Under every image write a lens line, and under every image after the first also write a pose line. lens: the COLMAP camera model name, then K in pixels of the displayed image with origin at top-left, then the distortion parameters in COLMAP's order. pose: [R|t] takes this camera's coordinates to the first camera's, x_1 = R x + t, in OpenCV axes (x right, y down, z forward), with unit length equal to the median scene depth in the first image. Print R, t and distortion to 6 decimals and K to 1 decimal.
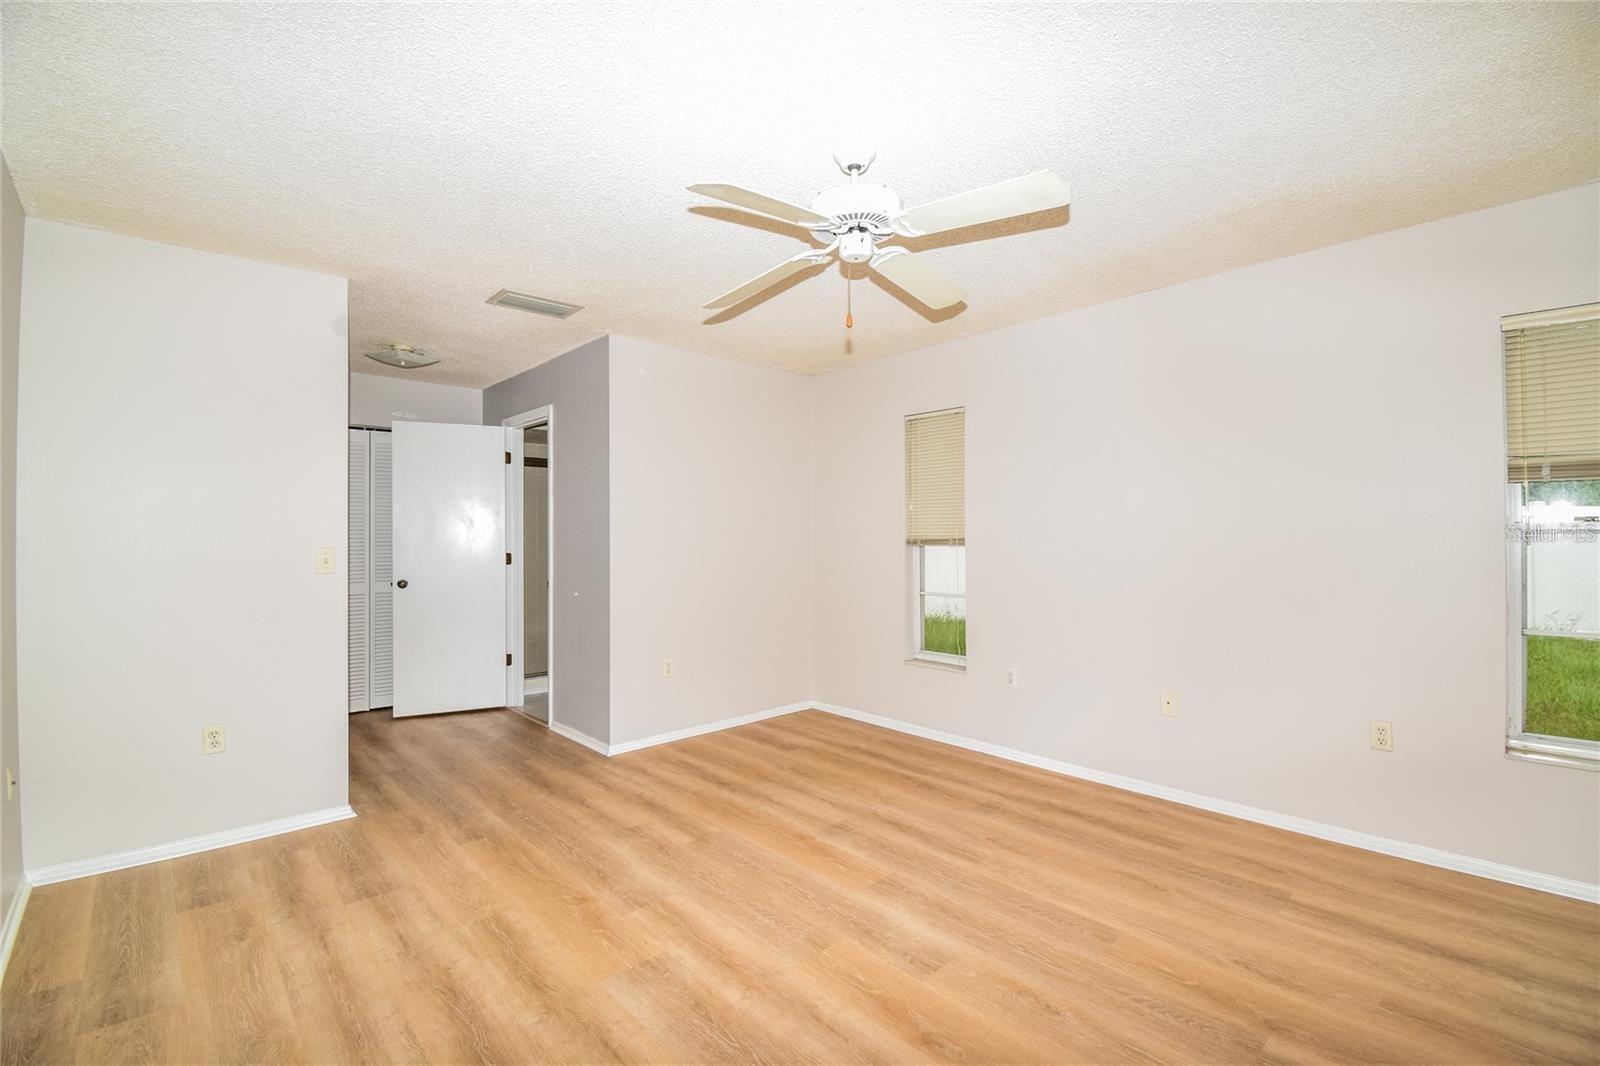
lens RADIAL K [[708.6, 0, 802.9], [0, 708.6, 530.0], [0, 0, 1]] dist [0.021022, -0.025857]
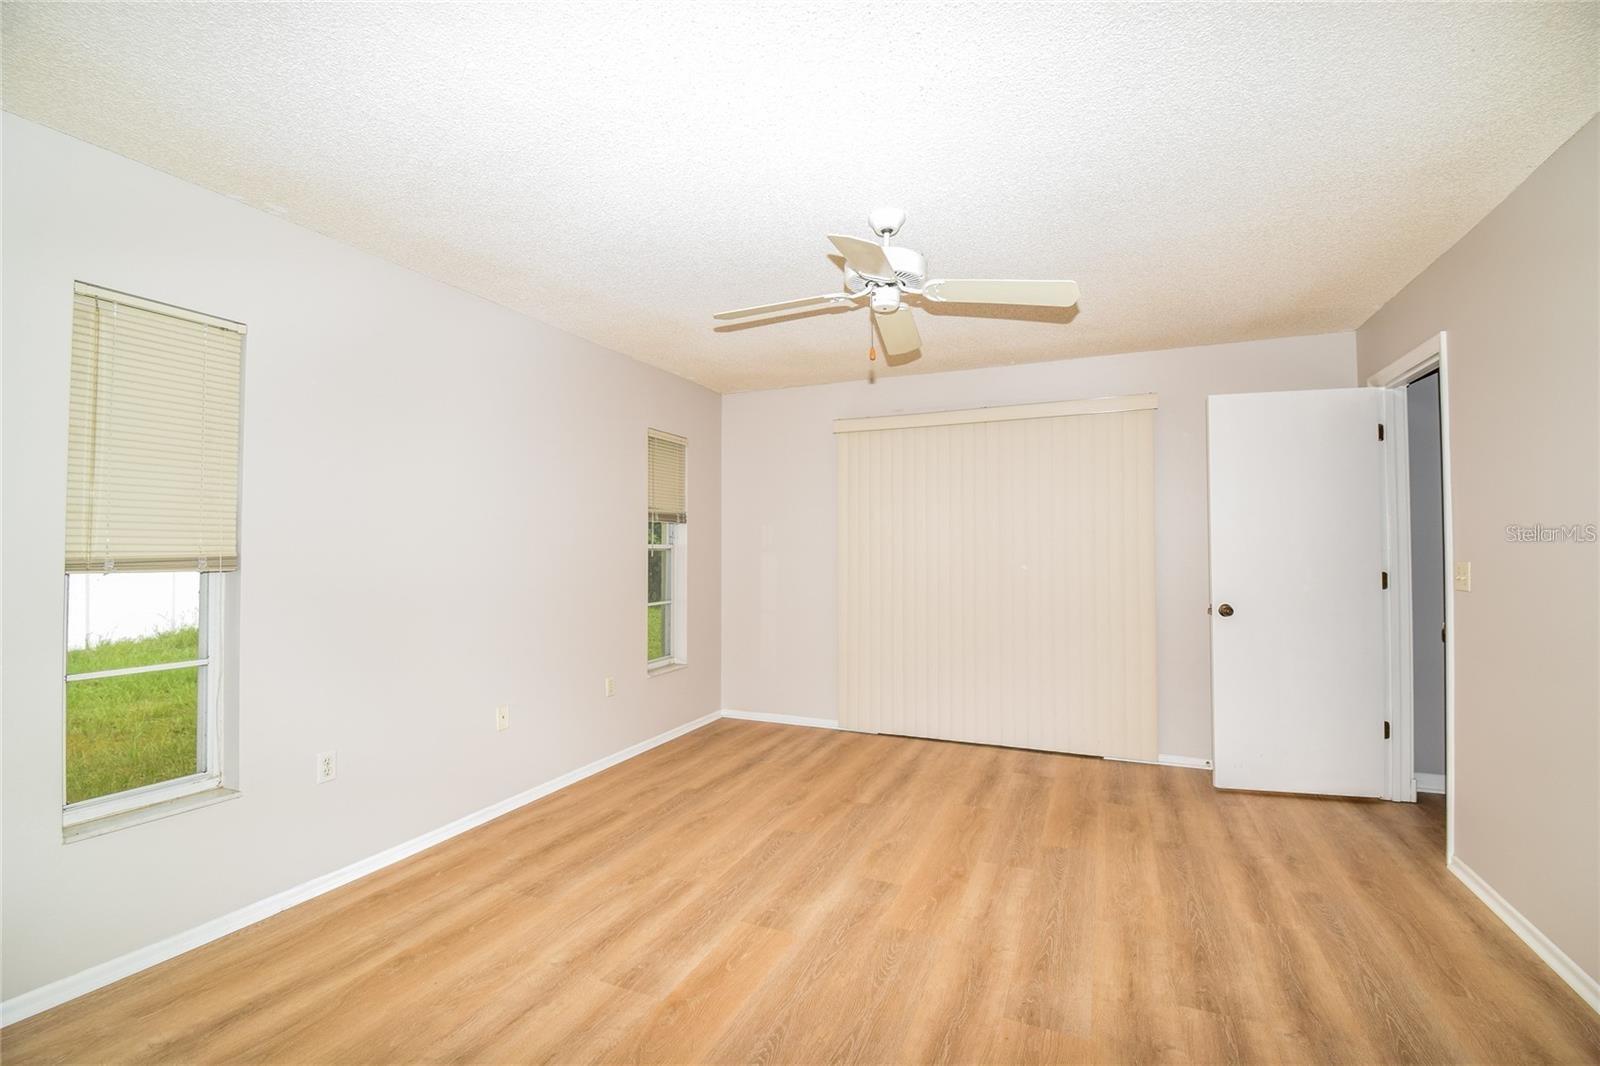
lens RADIAL K [[708.6, 0, 802.9], [0, 708.6, 530.0], [0, 0, 1]] dist [0.021022, -0.025857]
pose [[-0.412080, 0.029296, 0.910677, -0.721957], [-0.005170, 0.999392, -0.034489, 0.012404], [-0.911133, -0.018920, -0.411678, 1.264978]]
